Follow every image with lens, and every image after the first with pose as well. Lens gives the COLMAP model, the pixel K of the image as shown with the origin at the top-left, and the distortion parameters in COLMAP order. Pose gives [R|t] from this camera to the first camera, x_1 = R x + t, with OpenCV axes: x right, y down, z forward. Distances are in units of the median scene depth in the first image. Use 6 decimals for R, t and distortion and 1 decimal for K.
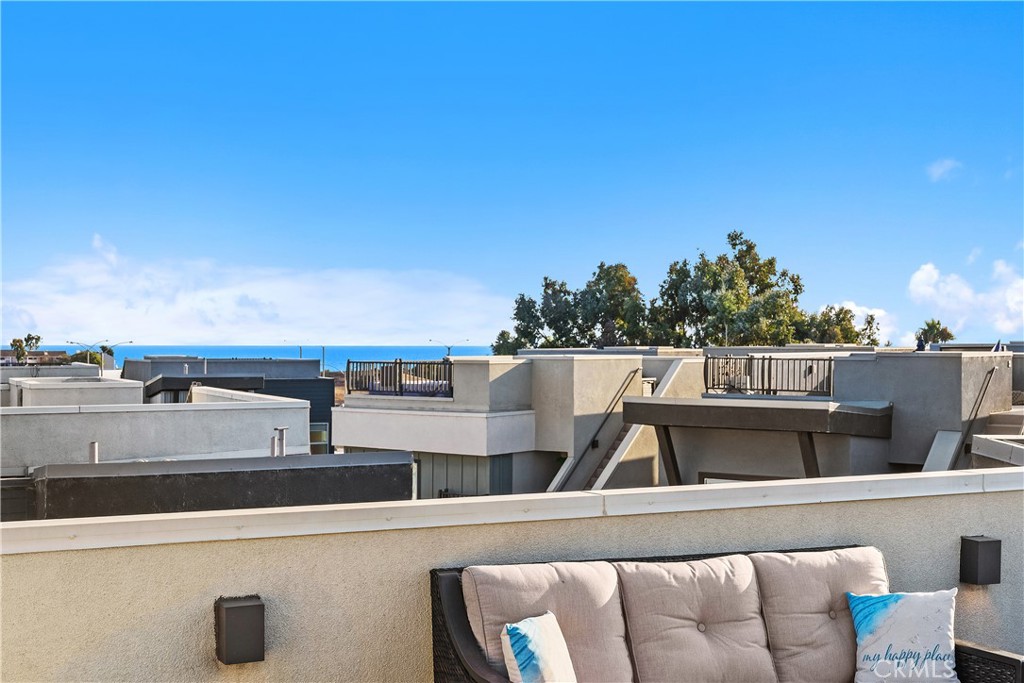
lens RADIAL K [[1336.0, 0, 512.0], [0, 1336.0, 341.5], [0, 0, 1]] dist [0.017655, 0.009844]
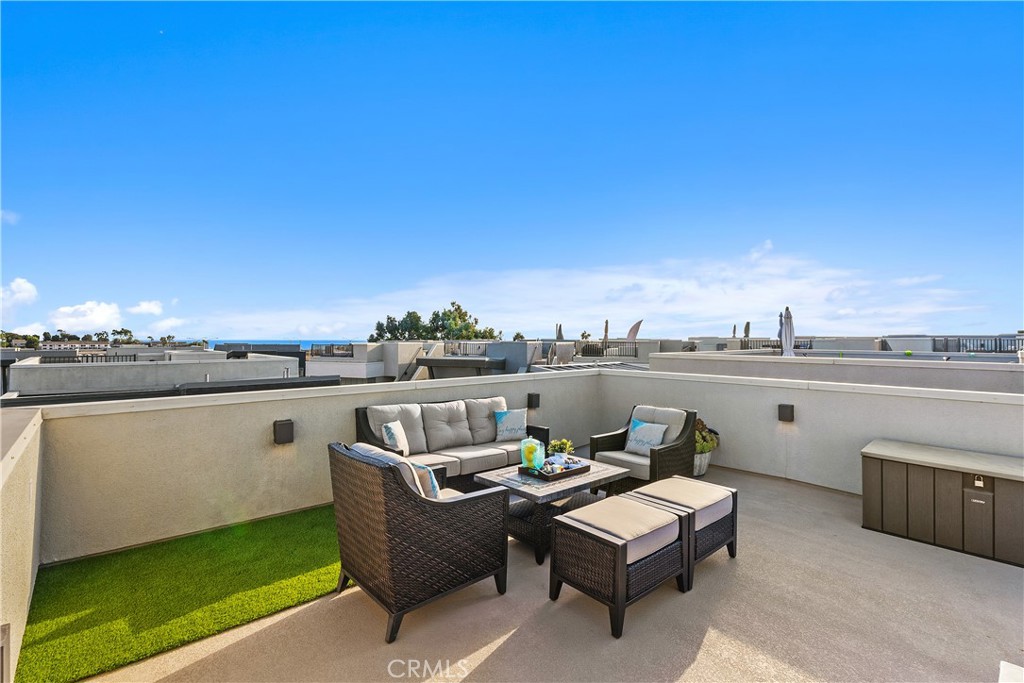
lens RADIAL K [[458.4, 0, 512.0], [0, 458.4, 341.5], [0, 0, 1]] dist [0.022447, -0.000005]
pose [[0.957681, 0.002184, 0.287825, -0.003925], [-0.003520, 0.999985, 0.004123, 0.003498], [-0.287811, -0.004961, 0.957674, -0.008968]]
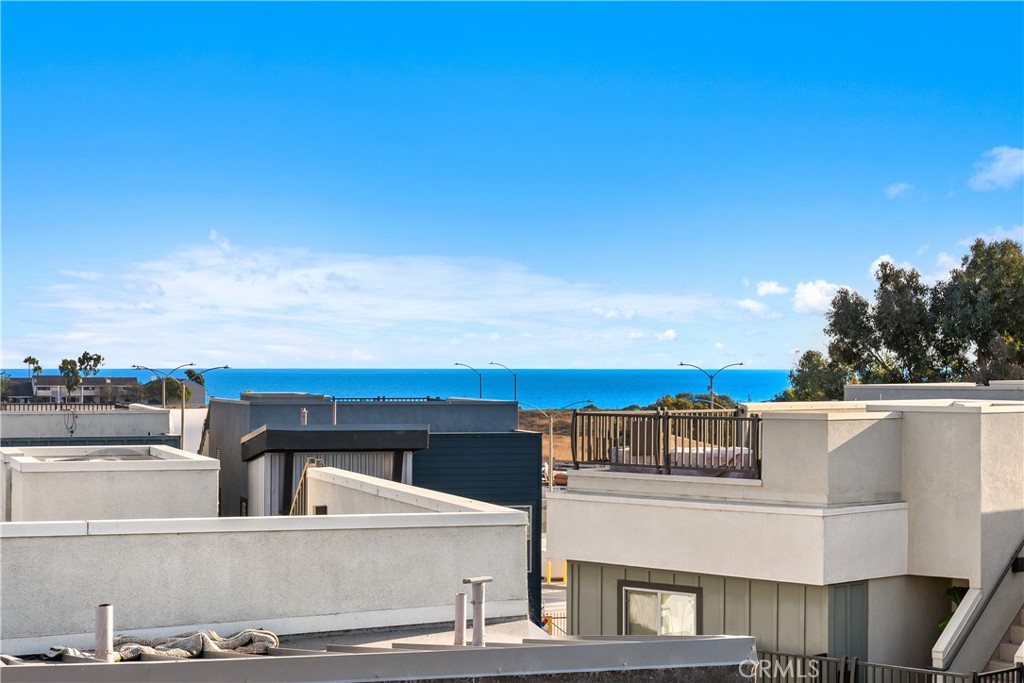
lens RADIAL K [[1978.3, 0, 512.0], [0, 1978.3, 341.5], [0, 0, 1]] dist [0.013264, 0.052296]
pose [[0.990450, -0.000484, -0.137869, -0.032155], [-0.000770, 0.999959, -0.009048, -0.008247], [0.137868, 0.009067, 0.990409, 0.152693]]
